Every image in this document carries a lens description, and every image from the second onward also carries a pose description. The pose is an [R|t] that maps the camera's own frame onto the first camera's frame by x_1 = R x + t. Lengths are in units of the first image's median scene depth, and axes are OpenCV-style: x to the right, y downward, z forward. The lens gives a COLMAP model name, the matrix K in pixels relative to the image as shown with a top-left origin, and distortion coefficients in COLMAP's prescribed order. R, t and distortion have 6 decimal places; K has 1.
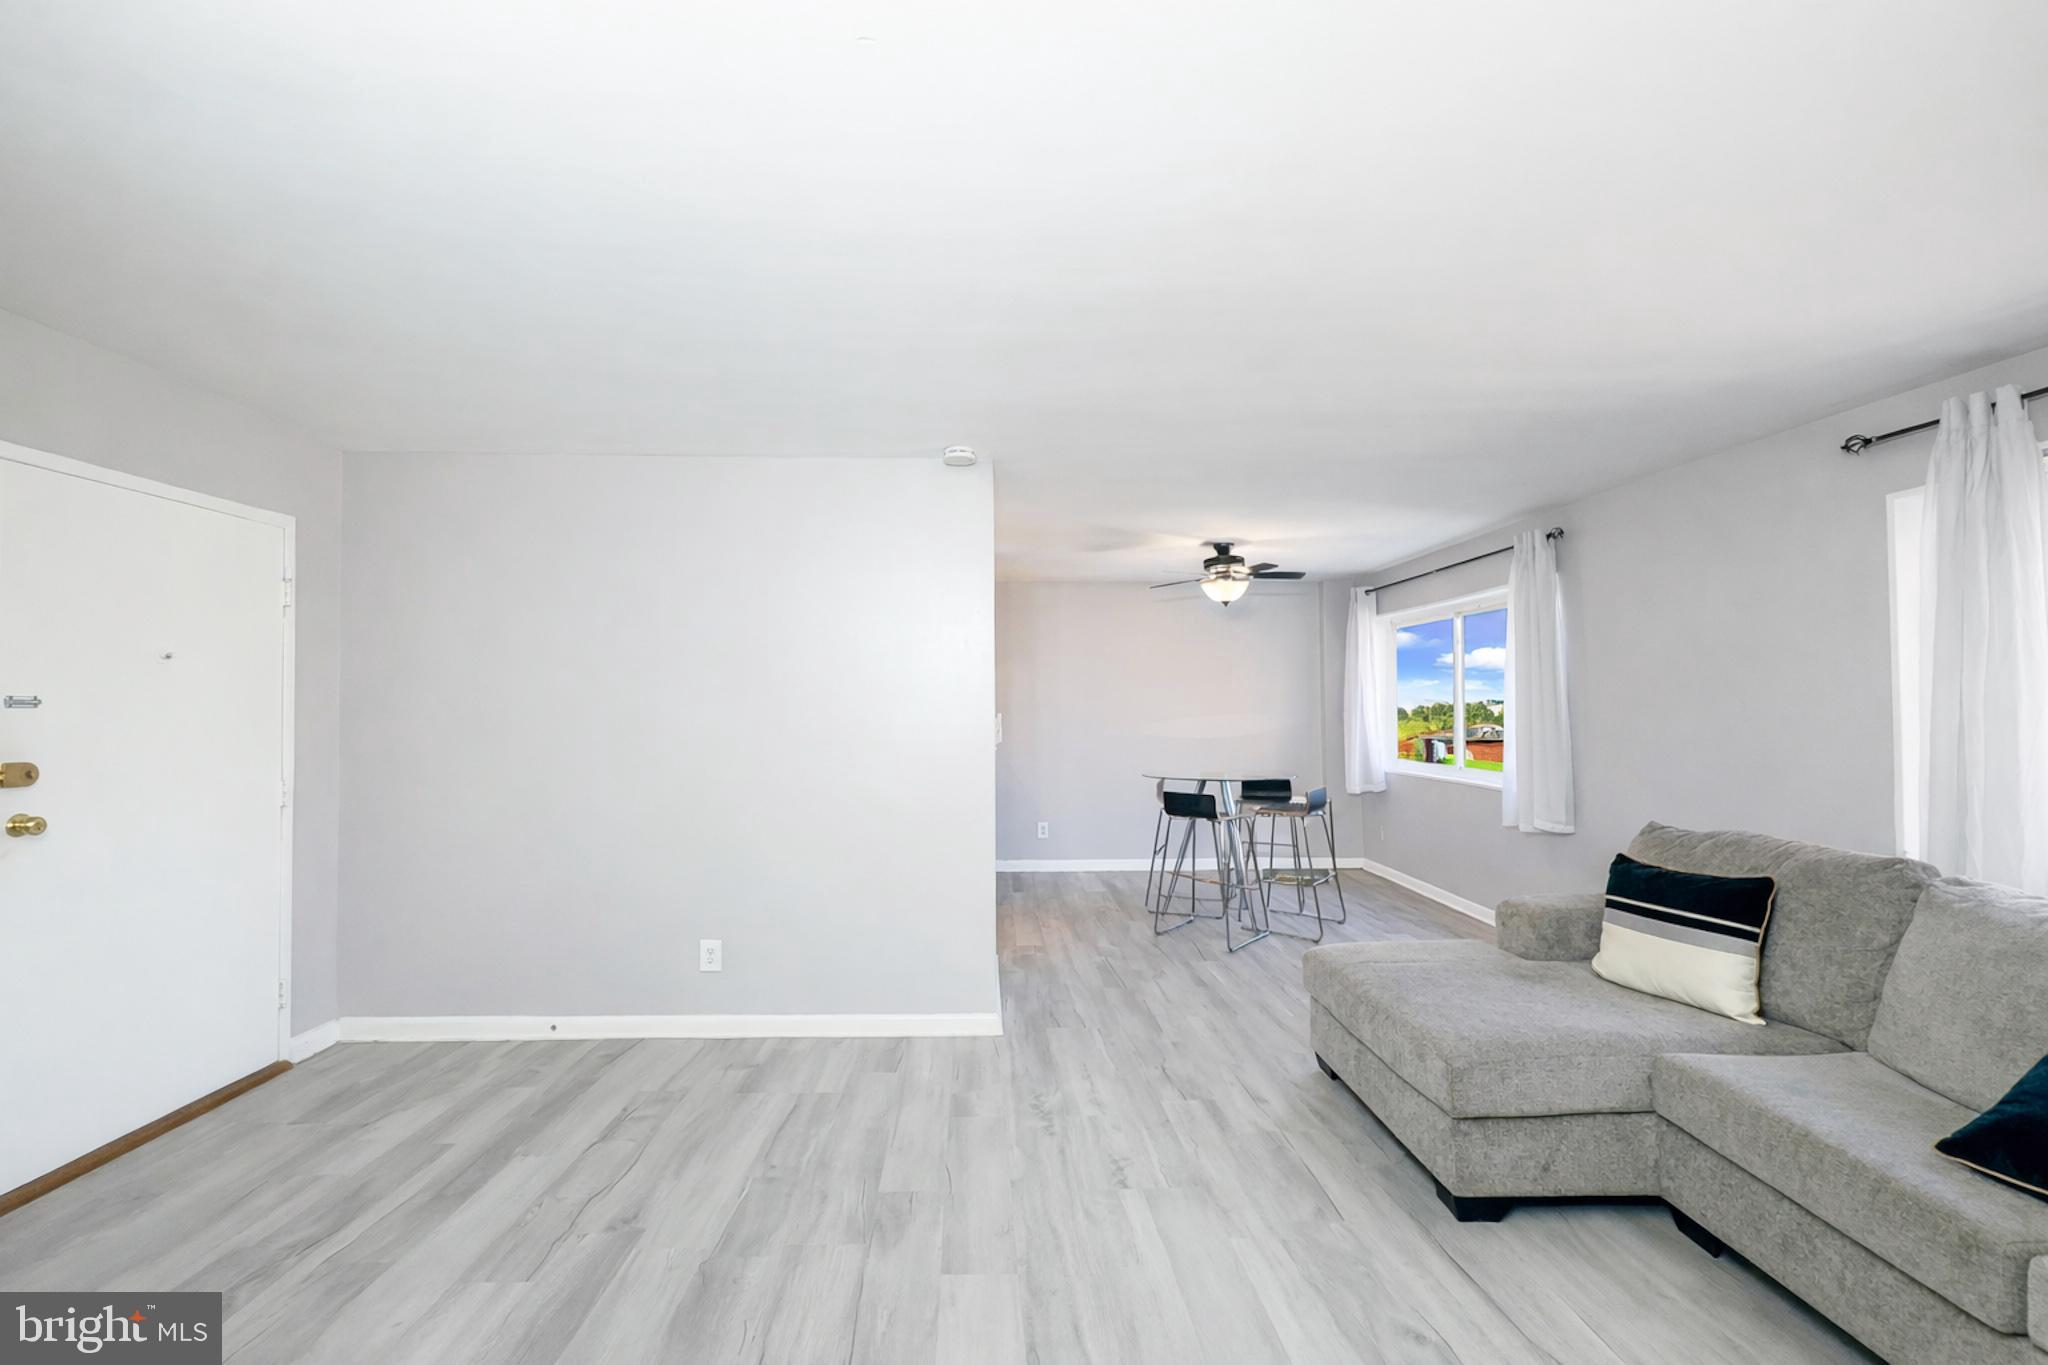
lens RADIAL K [[830.3, 0, 1028.6], [0, 830.3, 660.1], [0, 0, 1]] dist [-0.011040, -0.000140]
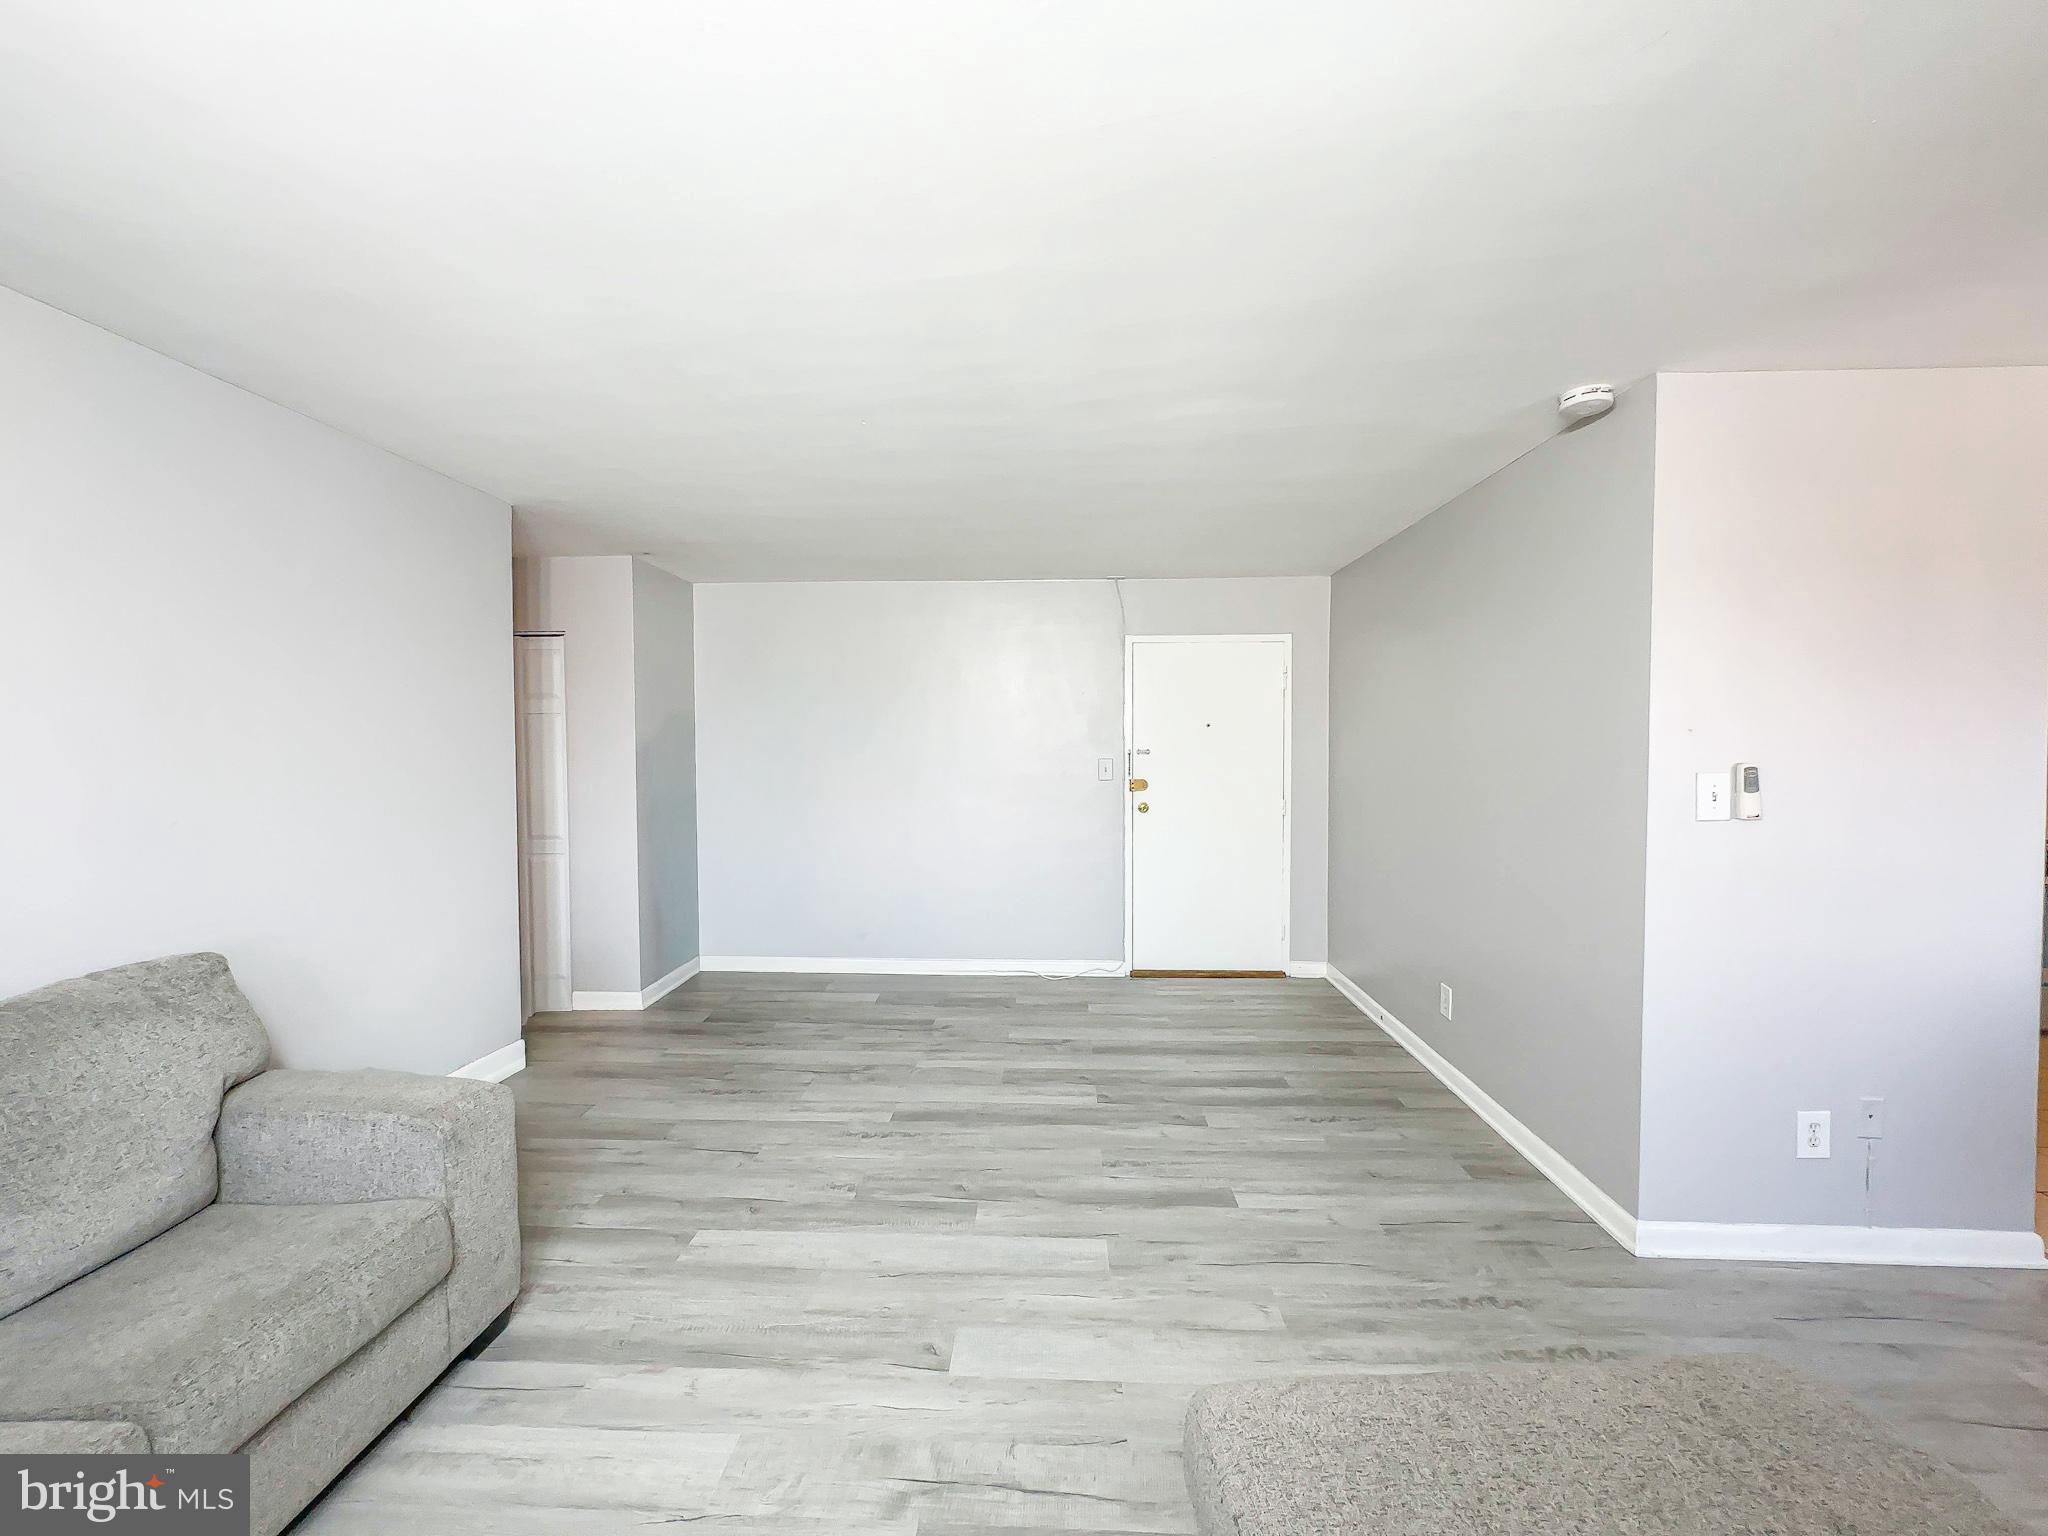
lens RADIAL K [[830.5, 0, 1027.7], [0, 830.5, 775.5], [0, 0, 1]] dist [-0.001361, 0.000320]
pose [[-0.110713, 0.035985, -0.993201, 0.753430], [0.046072, 0.998456, 0.031039, 0.022583], [0.992784, -0.042323, -0.112199, 0.677221]]
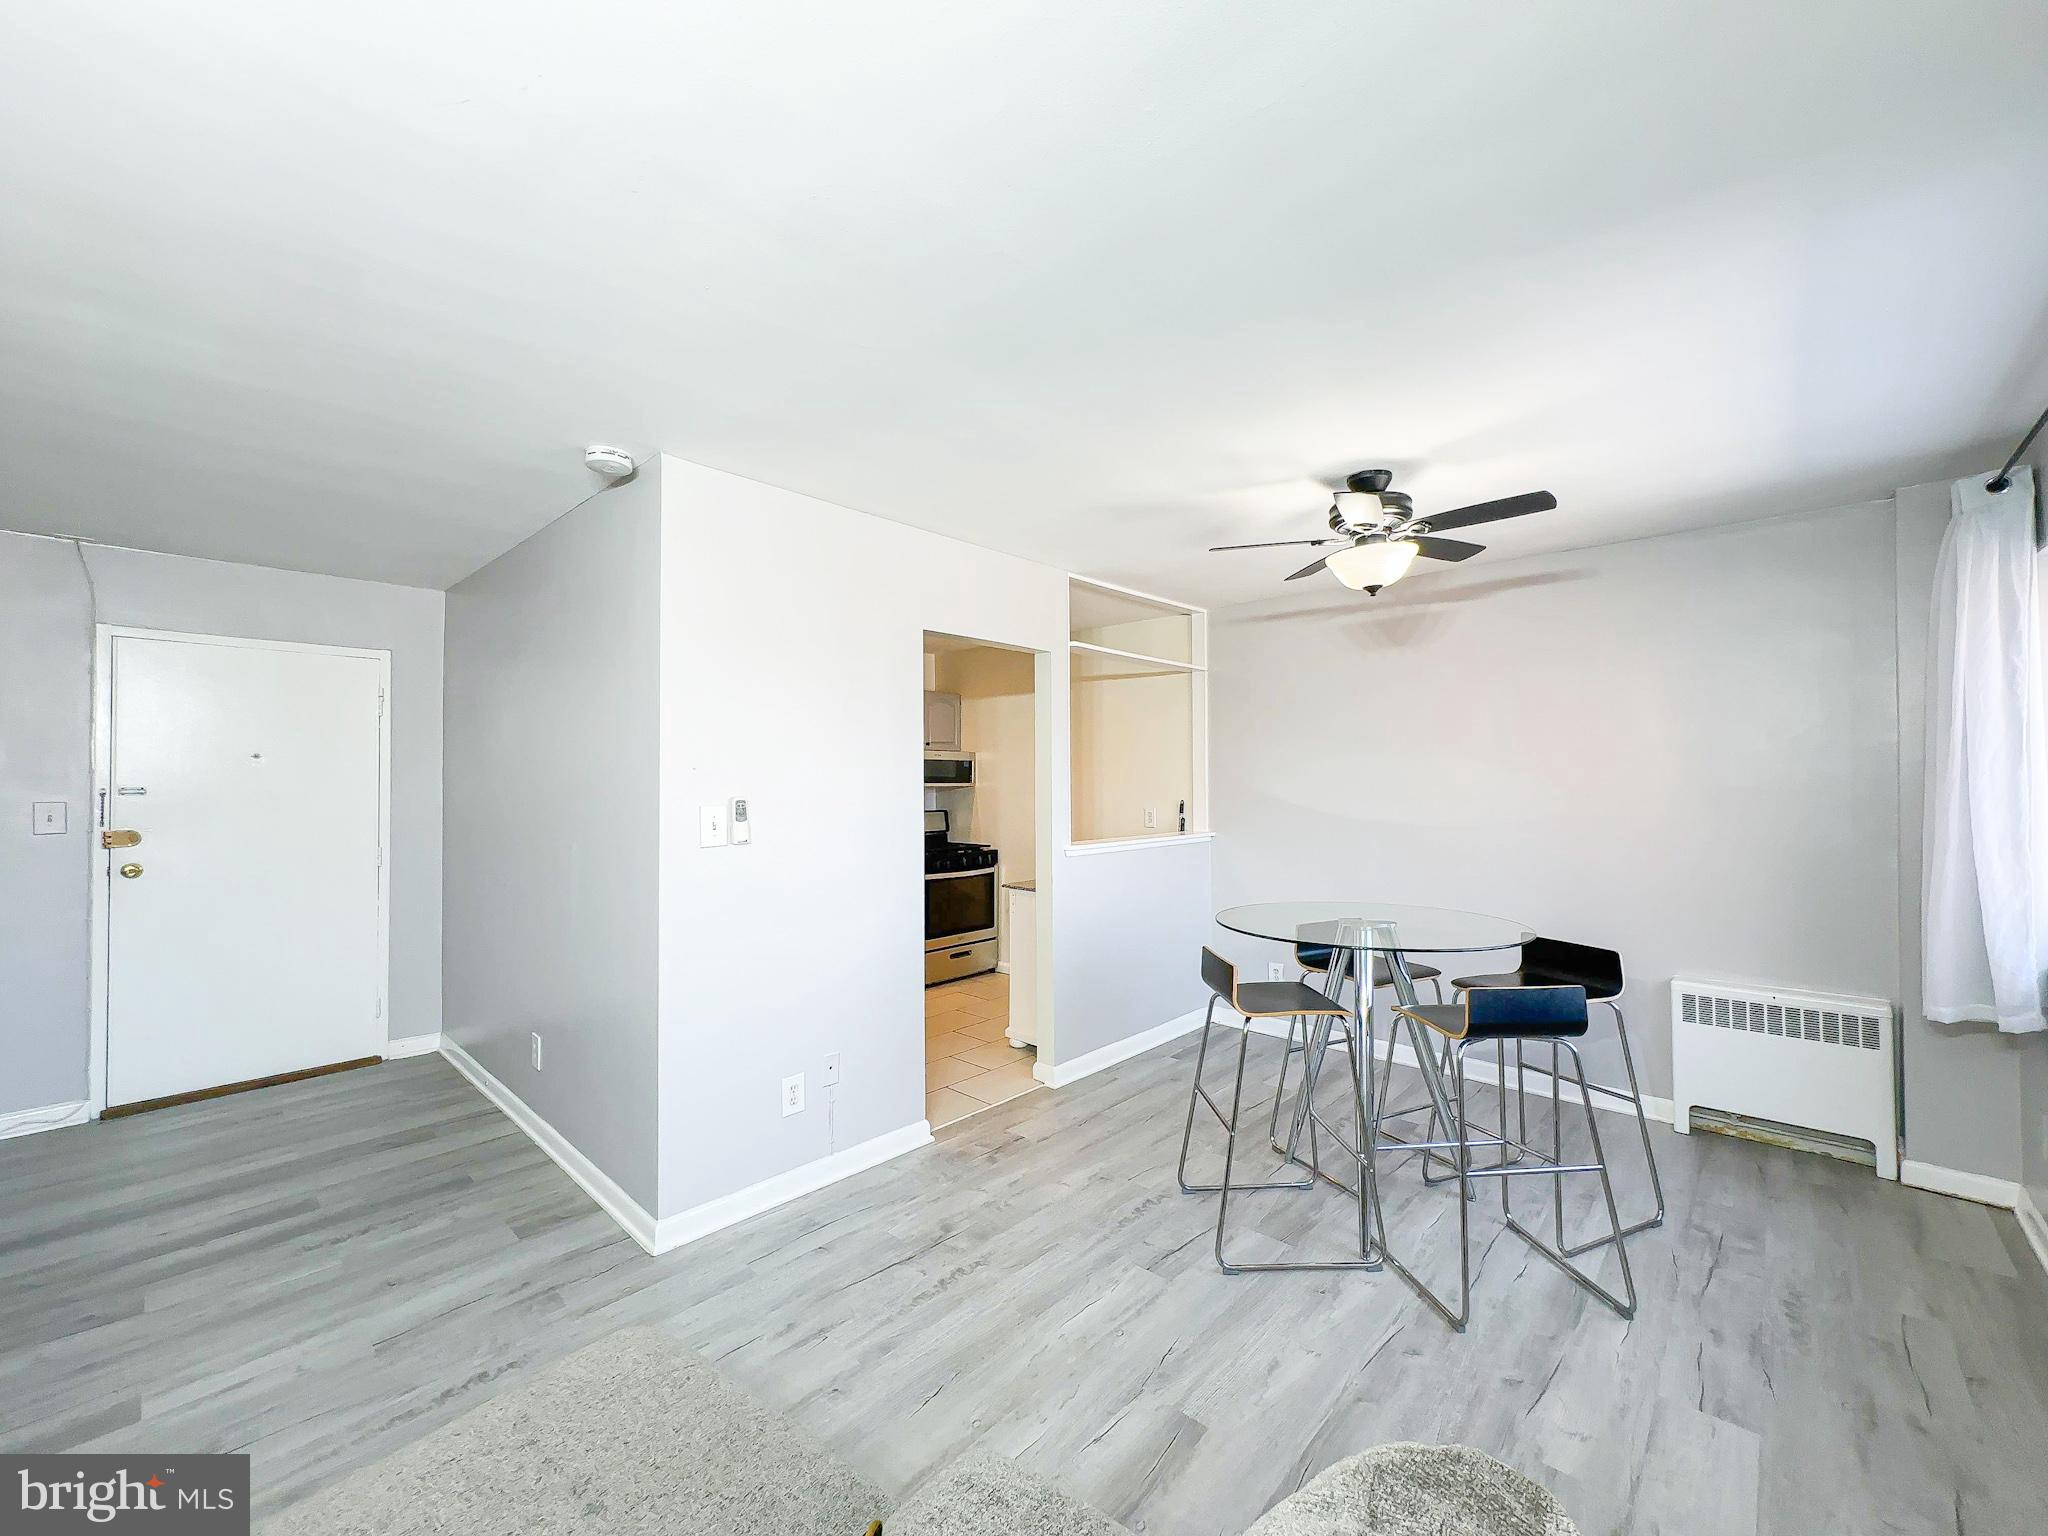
lens RADIAL K [[830.5, 0, 1027.7], [0, 830.5, 775.5], [0, 0, 1]] dist [-0.001361, 0.000320]
pose [[0.689750, -0.005723, -0.724025, 0.796441], [0.033781, 0.999134, 0.024284, 0.029180], [0.723259, -0.041208, 0.689346, 0.826999]]
